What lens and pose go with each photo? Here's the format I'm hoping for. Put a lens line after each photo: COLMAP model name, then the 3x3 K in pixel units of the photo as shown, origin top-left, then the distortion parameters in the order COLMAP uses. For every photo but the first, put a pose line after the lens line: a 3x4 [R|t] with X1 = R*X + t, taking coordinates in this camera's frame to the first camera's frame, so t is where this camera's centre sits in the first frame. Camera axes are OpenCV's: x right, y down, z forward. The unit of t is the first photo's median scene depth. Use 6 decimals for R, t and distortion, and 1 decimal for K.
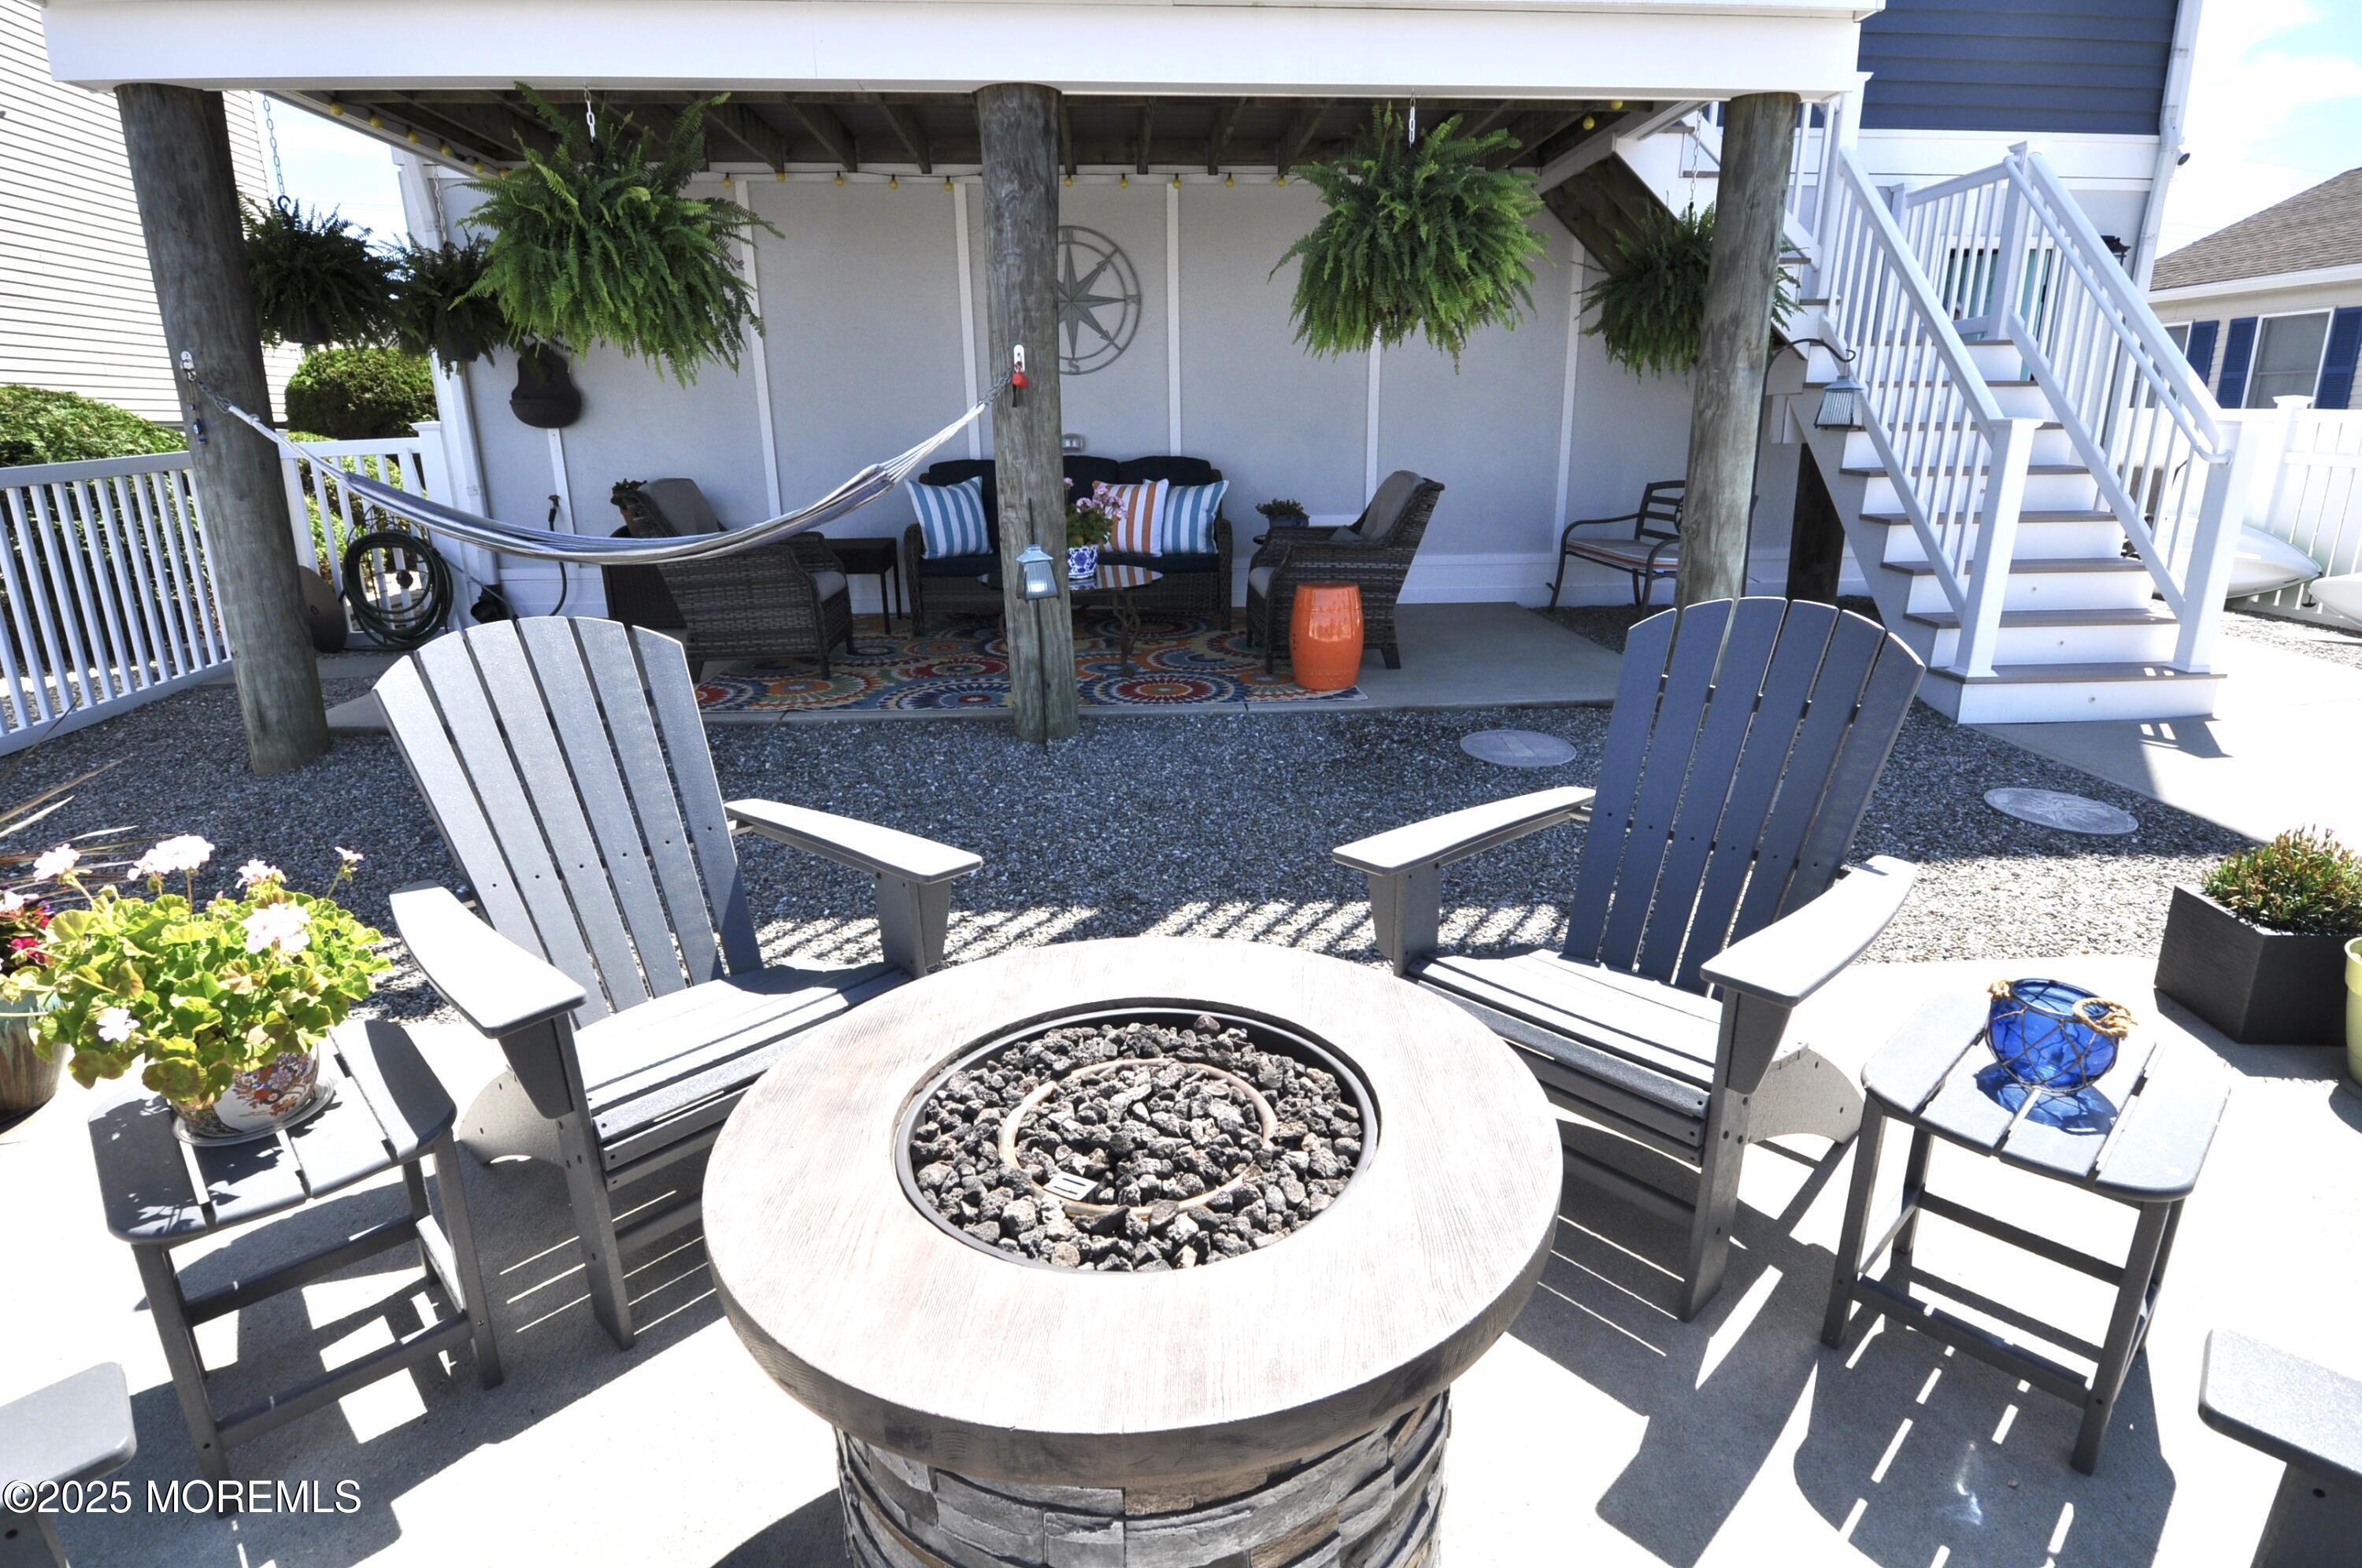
lens RADIAL K [[1253.0, 0, 1196.2], [0, 1253.0, 784.0], [0, 0, 1]] dist [0.019664, -0.030644]
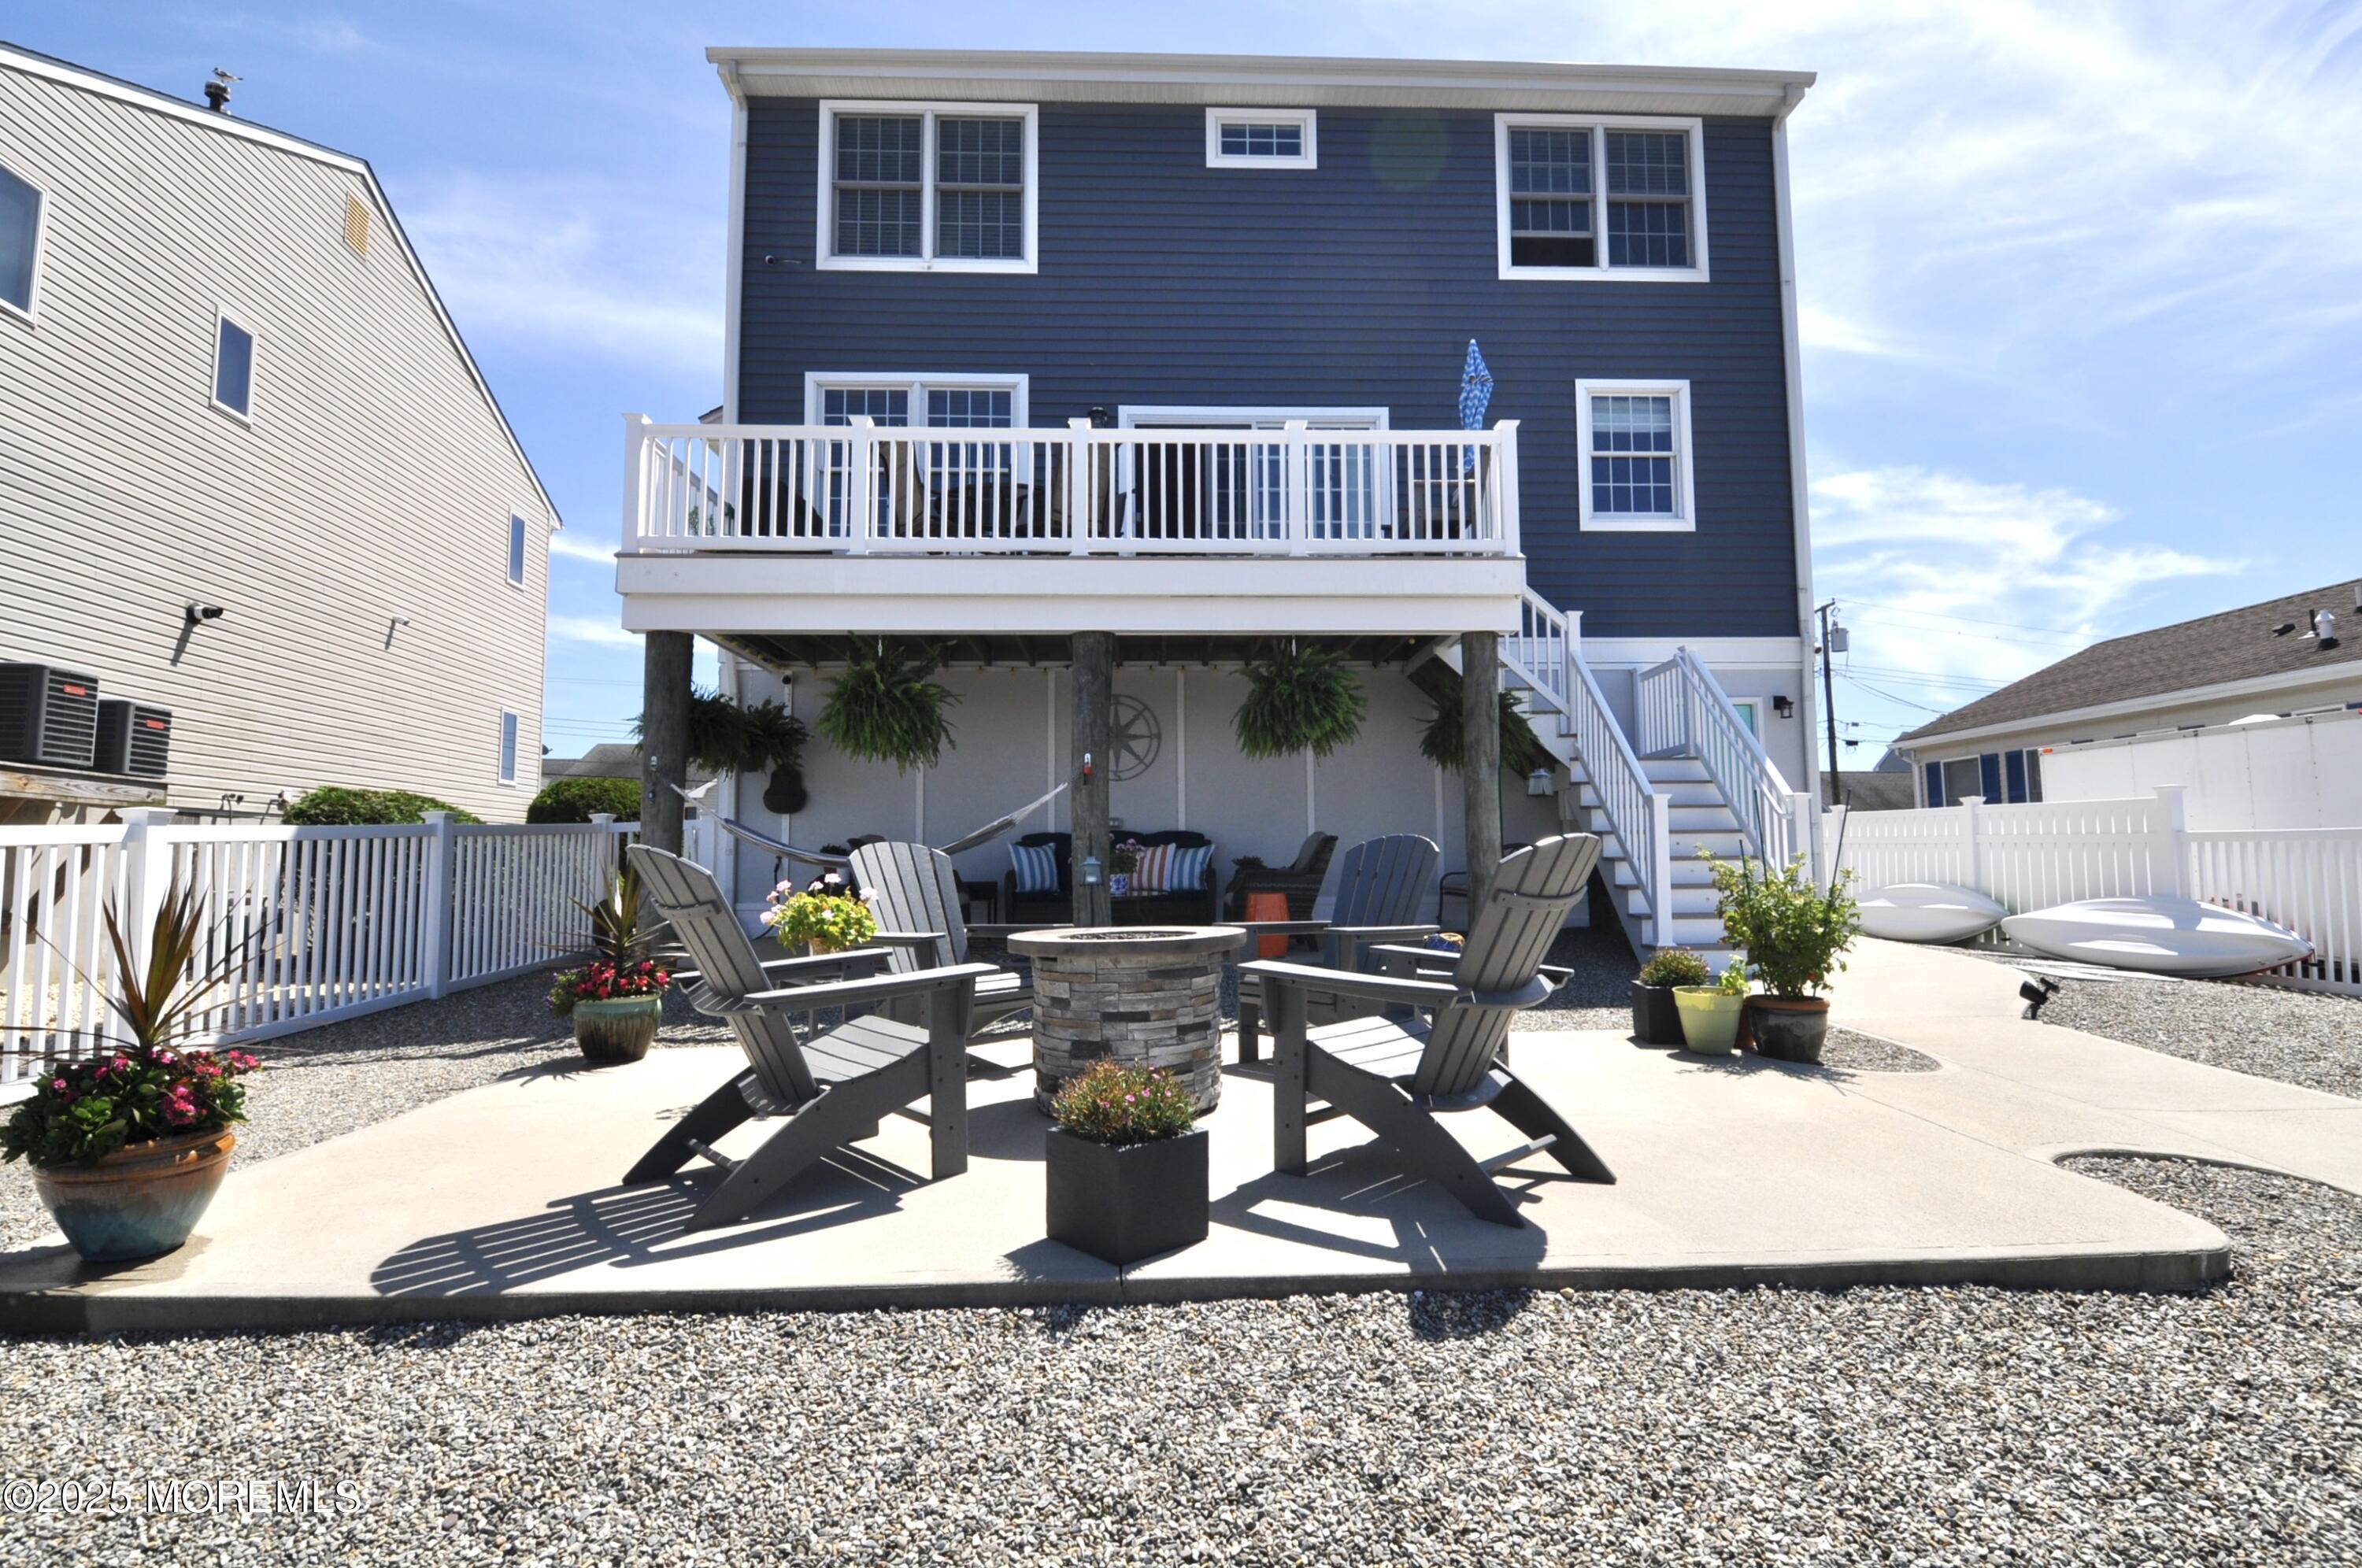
lens RADIAL K [[1375.9, 0, 1178.5], [0, 1375.9, 732.9], [0, 0, 1]] dist [-0.019944, -0.000212]
pose [[0.998713, -0.002940, -0.050642, 0.072725], [-0.016398, 0.926014, -0.377134, 0.291159], [0.048004, 0.377479, 0.924773, -0.668579]]
